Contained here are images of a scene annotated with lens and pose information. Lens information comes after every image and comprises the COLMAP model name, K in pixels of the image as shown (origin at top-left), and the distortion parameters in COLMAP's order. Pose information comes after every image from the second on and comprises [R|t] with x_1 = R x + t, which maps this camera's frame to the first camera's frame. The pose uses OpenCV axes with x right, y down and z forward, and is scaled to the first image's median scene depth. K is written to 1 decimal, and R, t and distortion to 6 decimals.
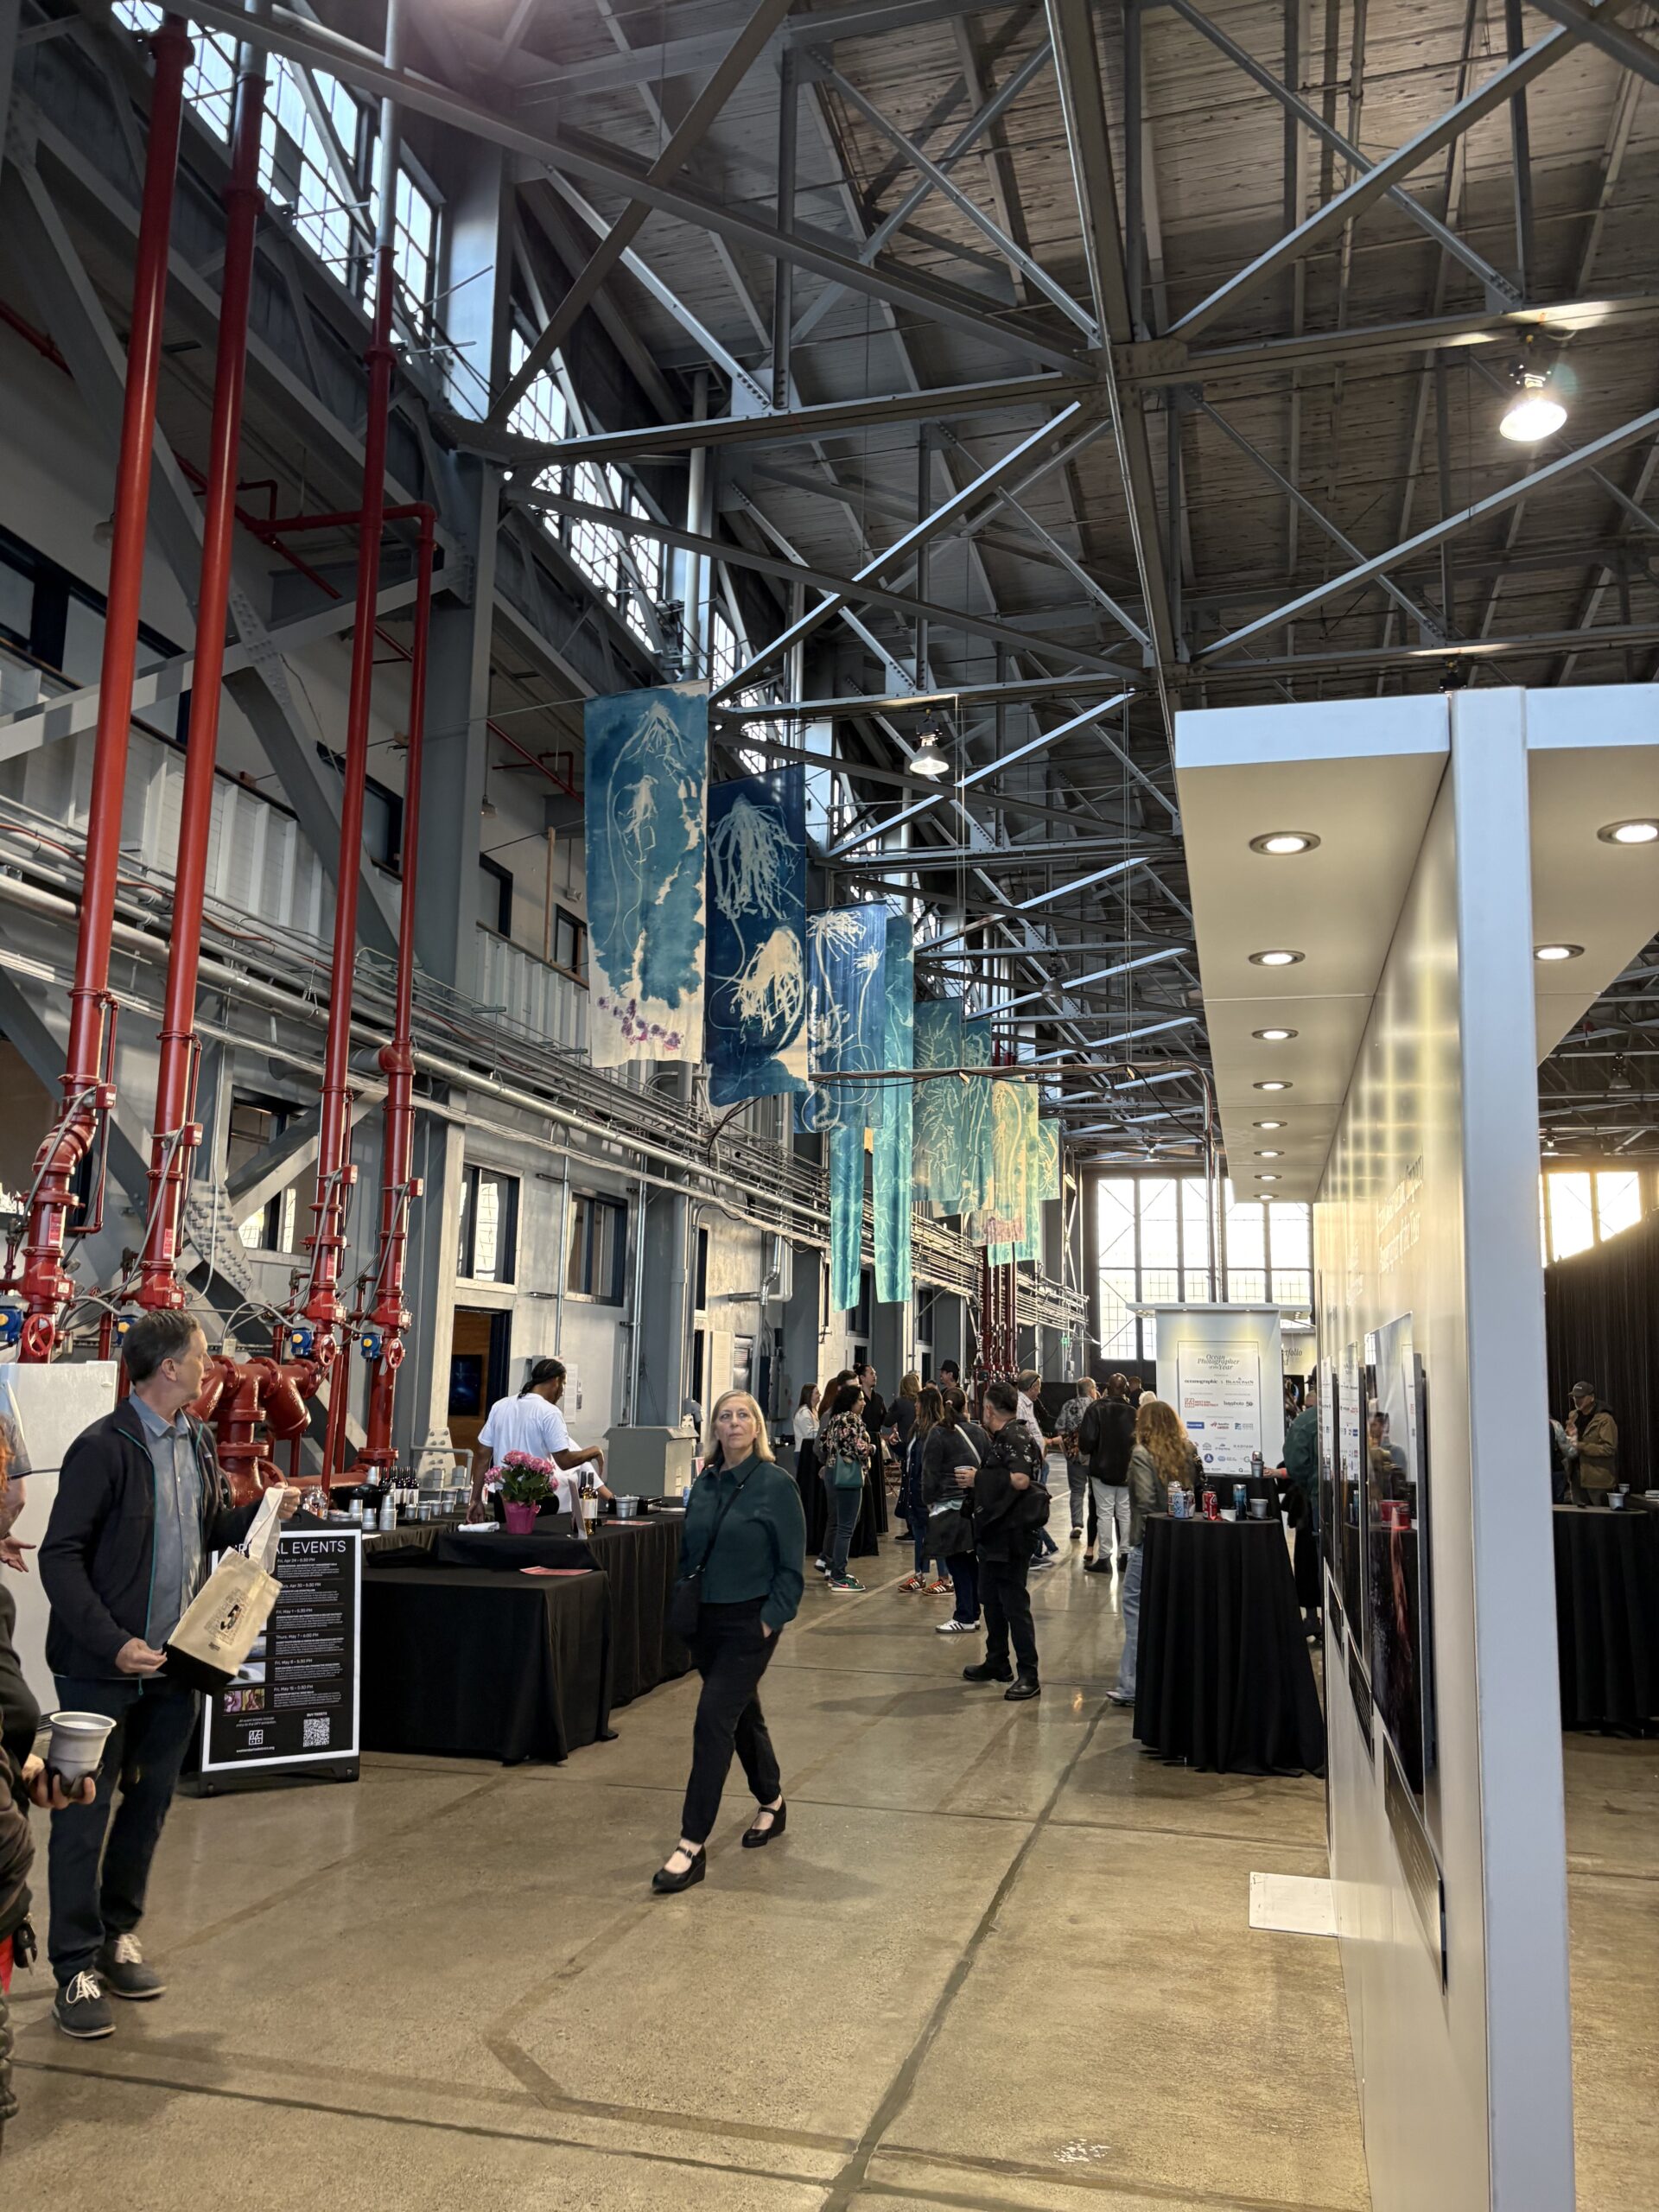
lens RADIAL K [[1676.9, 0, 829.7], [0, 1676.9, 1110.0], [0, 0, 1]] dist [0.048410, -0.039940]
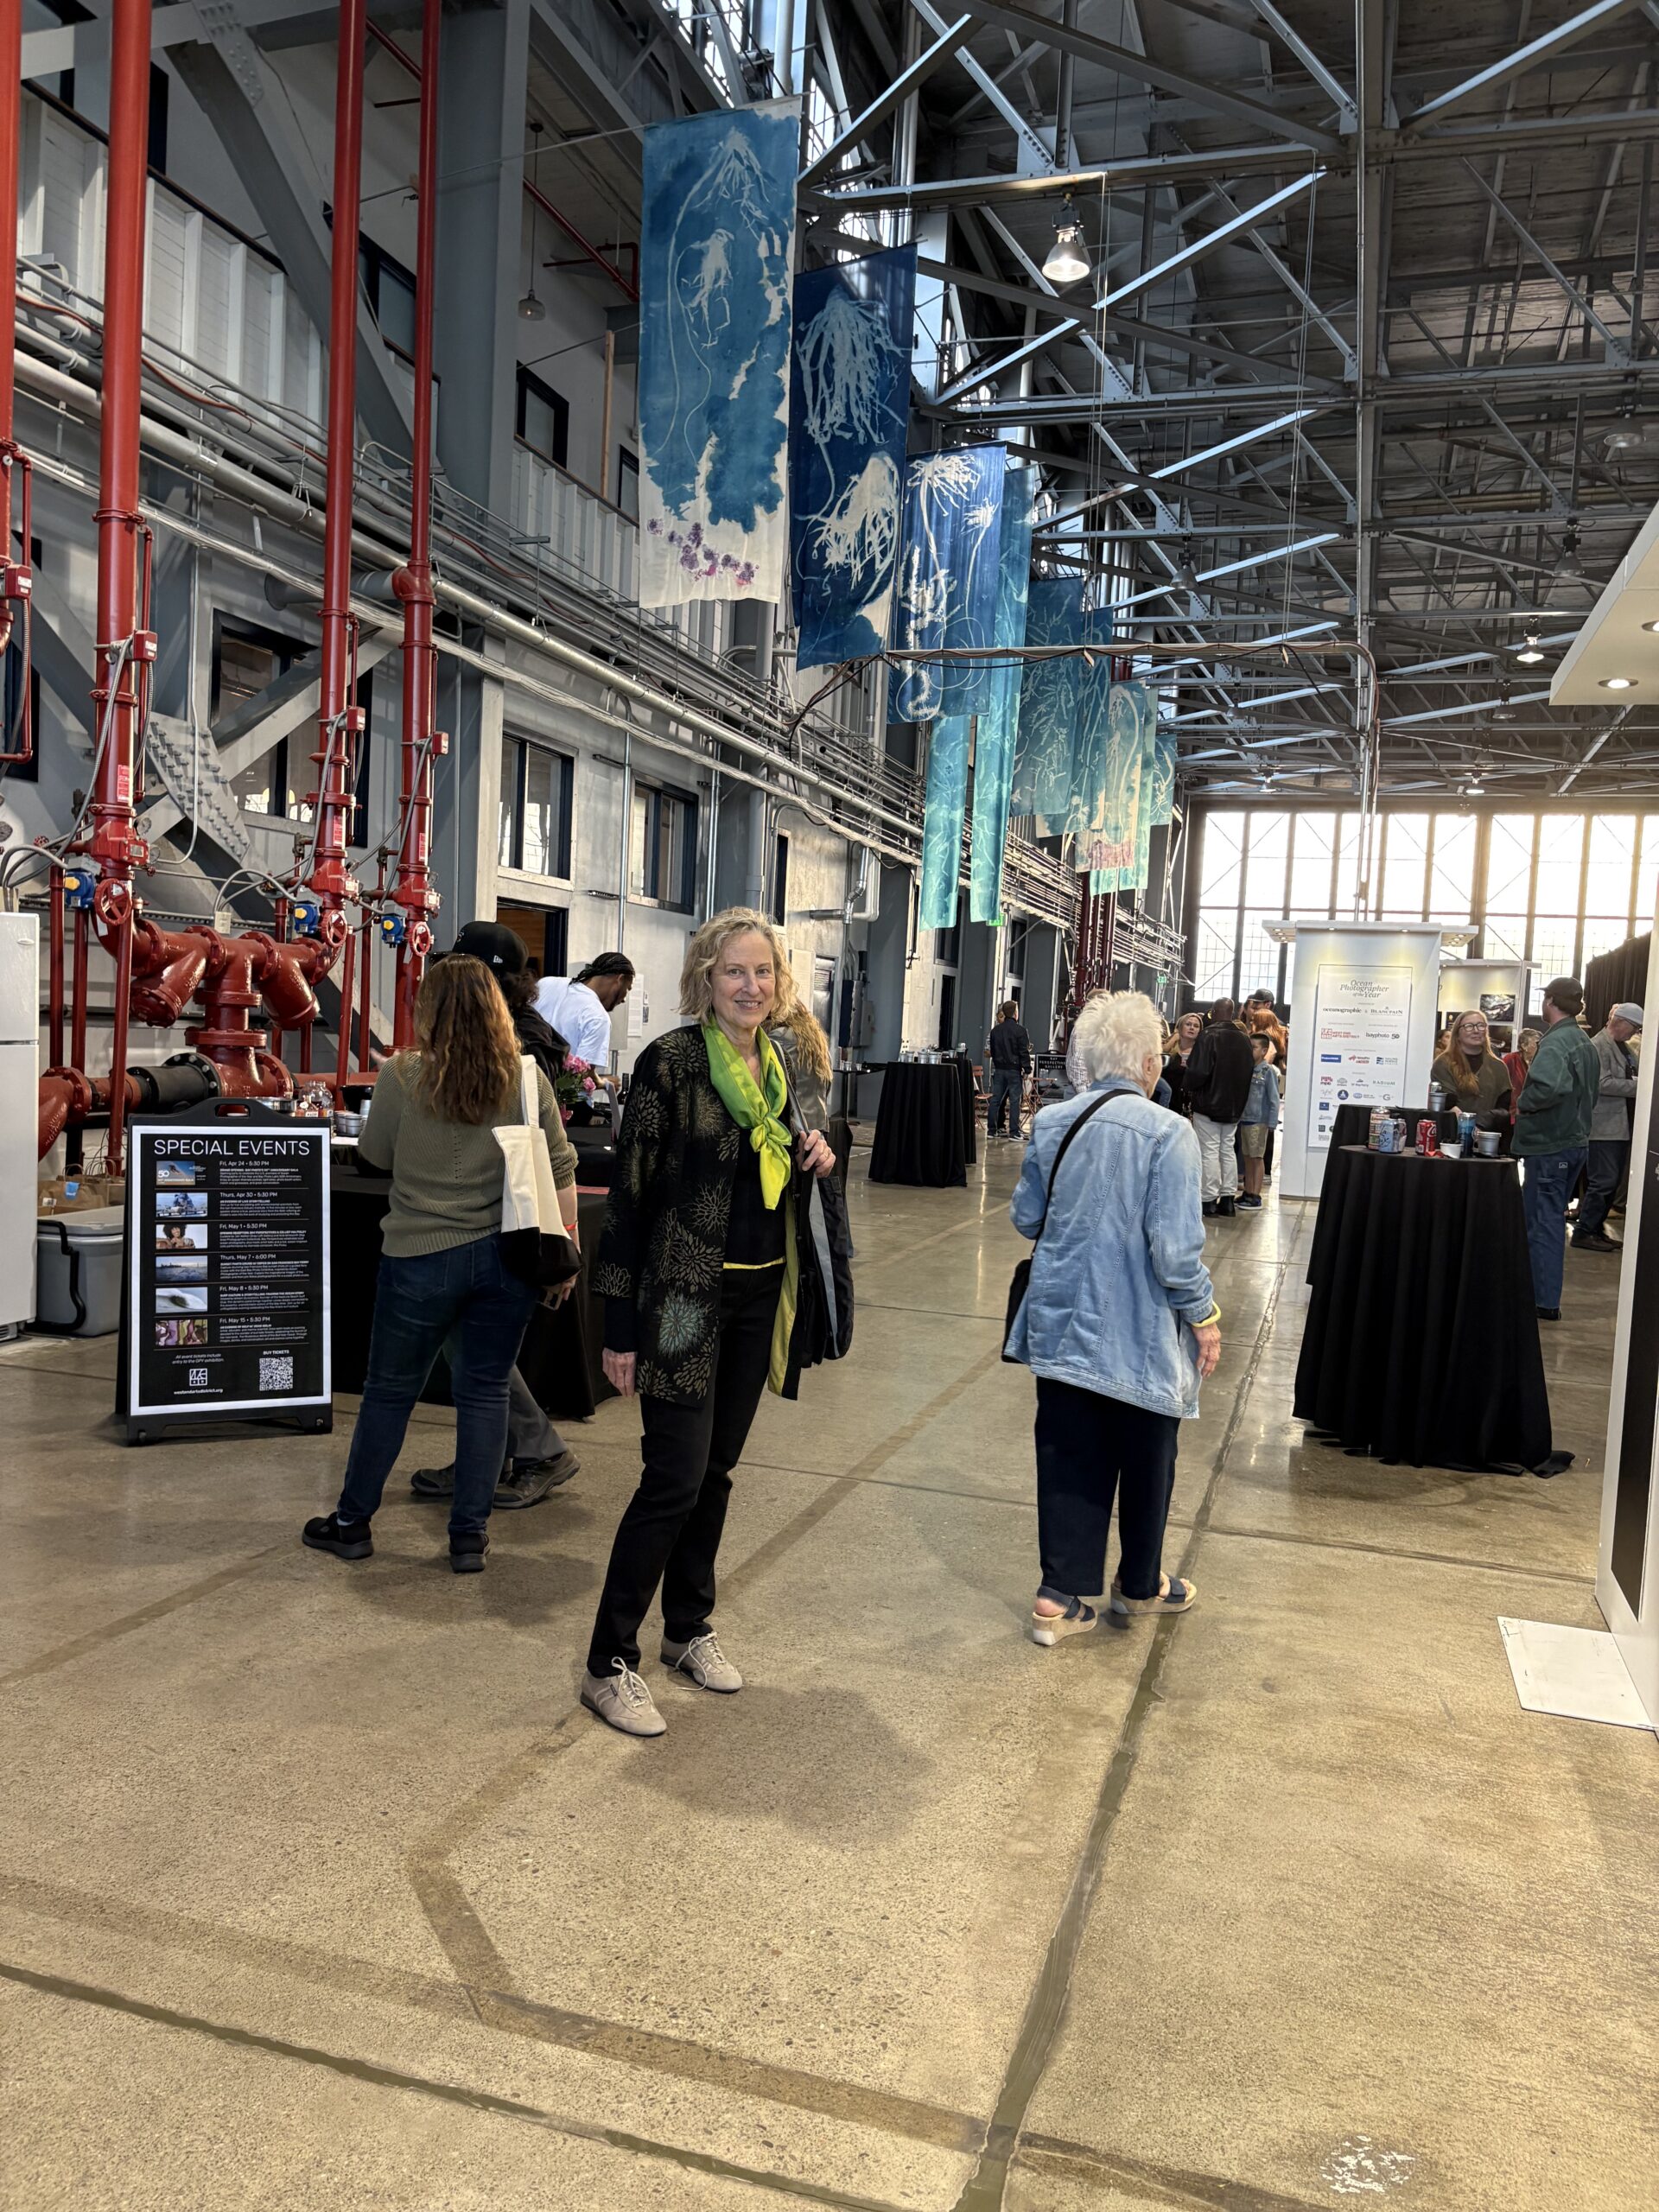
lens RADIAL K [[1676.9, 0, 808.6], [0, 1676.9, 1105.5], [0, 0, 1]] dist [0.048410, -0.039940]
pose [[0.997725, 0.033359, -0.058583, -0.007501], [-0.020330, 0.977418, 0.210337, 0.043879], [0.064277, -0.208667, 0.975872, 0.160975]]
